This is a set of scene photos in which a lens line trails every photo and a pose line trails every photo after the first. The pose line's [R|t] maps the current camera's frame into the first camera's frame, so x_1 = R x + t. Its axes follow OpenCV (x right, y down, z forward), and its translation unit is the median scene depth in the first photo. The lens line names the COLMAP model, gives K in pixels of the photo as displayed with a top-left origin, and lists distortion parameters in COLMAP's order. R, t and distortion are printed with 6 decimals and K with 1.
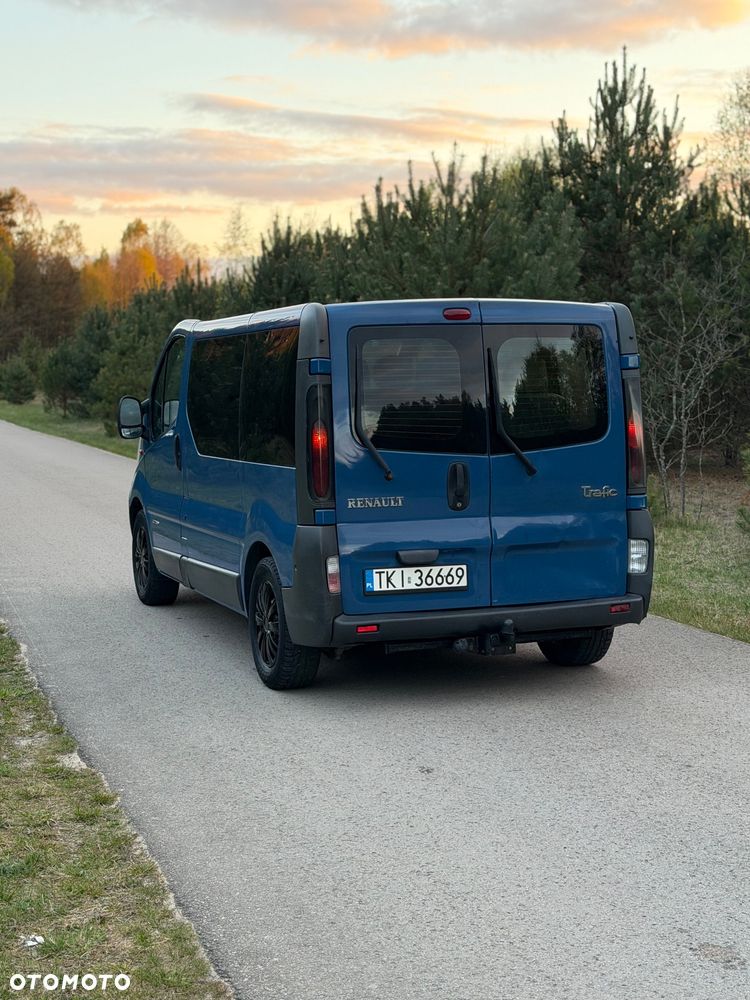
lens RADIAL K [[1564.5, 0, 341.3], [0, 1564.5, 502.2], [0, 0, 1]] dist [0.199619, -0.503102]
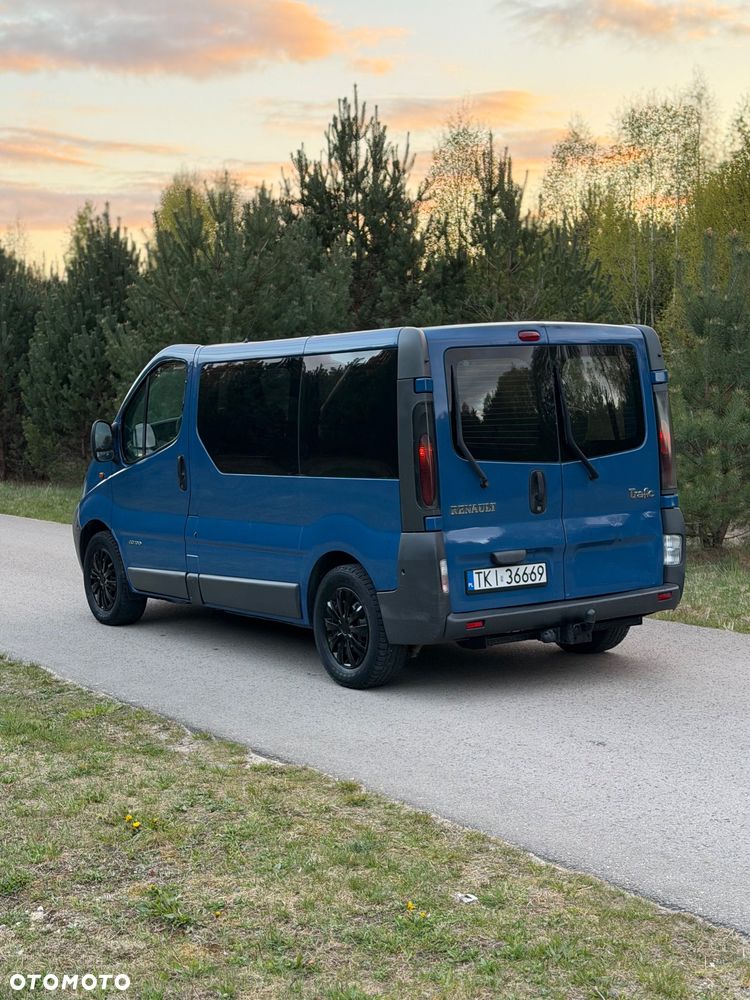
lens RADIAL K [[1581.9, 0, 354.5], [0, 1581.9, 497.5], [0, 0, 1]] dist [0.175697, -0.203111]
pose [[0.966949, -0.033333, 0.252782, -0.329392], [0.038244, 0.999163, -0.014538, 0.005152], [-0.252086, 0.023725, 0.967414, -0.045744]]
